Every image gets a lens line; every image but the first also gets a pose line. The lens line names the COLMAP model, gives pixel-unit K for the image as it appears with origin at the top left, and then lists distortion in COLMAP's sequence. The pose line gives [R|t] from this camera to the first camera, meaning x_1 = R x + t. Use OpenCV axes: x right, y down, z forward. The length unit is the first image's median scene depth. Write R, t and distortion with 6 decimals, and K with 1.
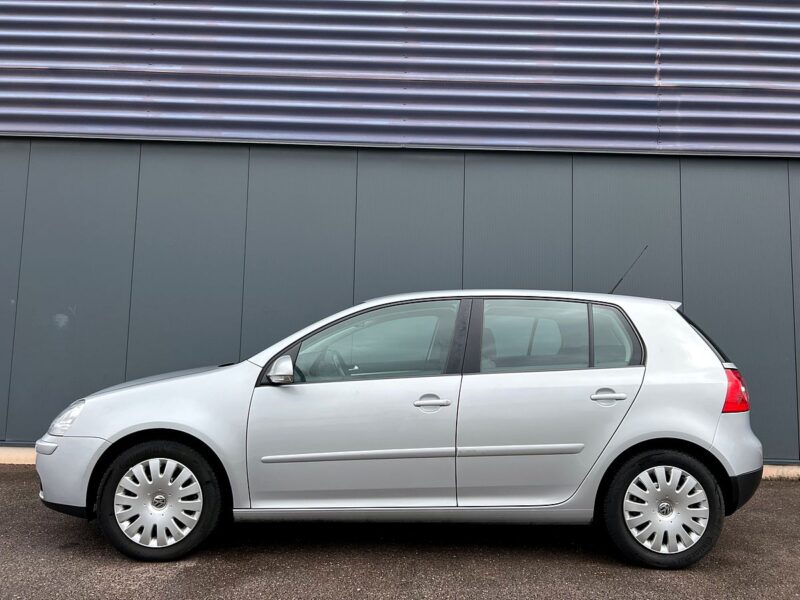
lens RADIAL K [[605.1, 0, 400.0], [0, 605.1, 300.0], [0, 0, 1]] dist [0.050737, -0.064668]
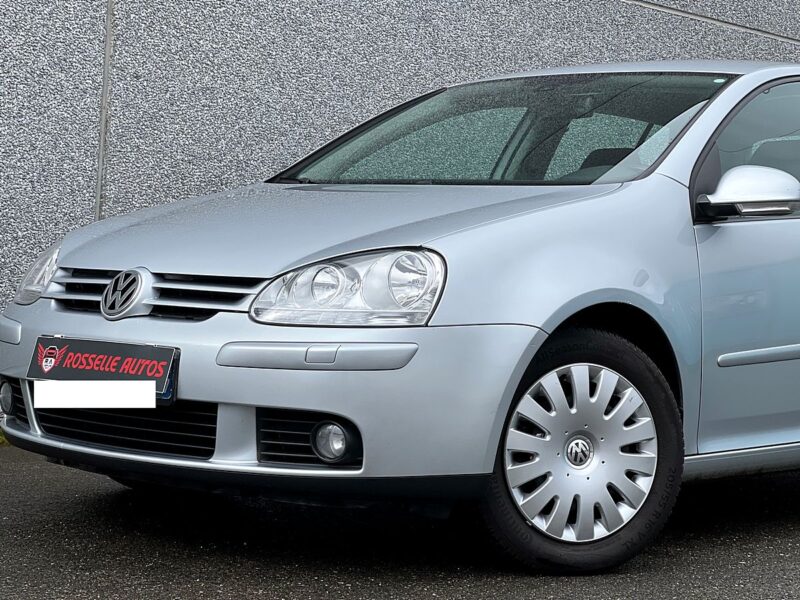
lens RADIAL K [[1820.3, 0, 400.0], [0, 1820.3, 300.0], [0, 0, 1]] dist [-0.217345, 6.211106]
pose [[0.661808, -0.006415, 0.749646, -1.408748], [-0.087001, 0.992550, 0.085301, 0.089567], [-0.744608, -0.121673, 0.656319, 0.162299]]
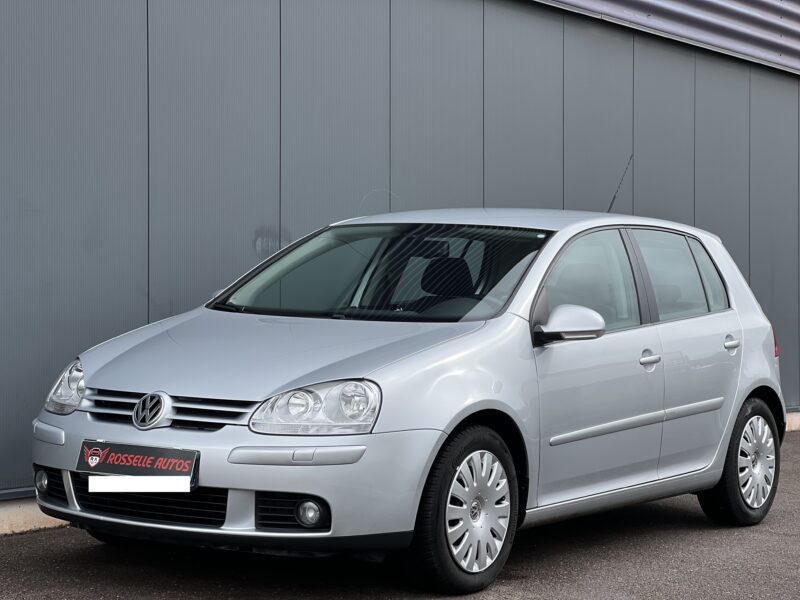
lens RADIAL K [[1820.3, 0, 400.0], [0, 1820.3, 300.0], [0, 0, 1]] dist [-0.217345, 6.211106]
pose [[0.547131, -0.009014, 0.836998, -1.949128], [-0.085792, 0.994072, 0.066786, -0.038620], [-0.832639, -0.108348, 0.543115, -0.033429]]
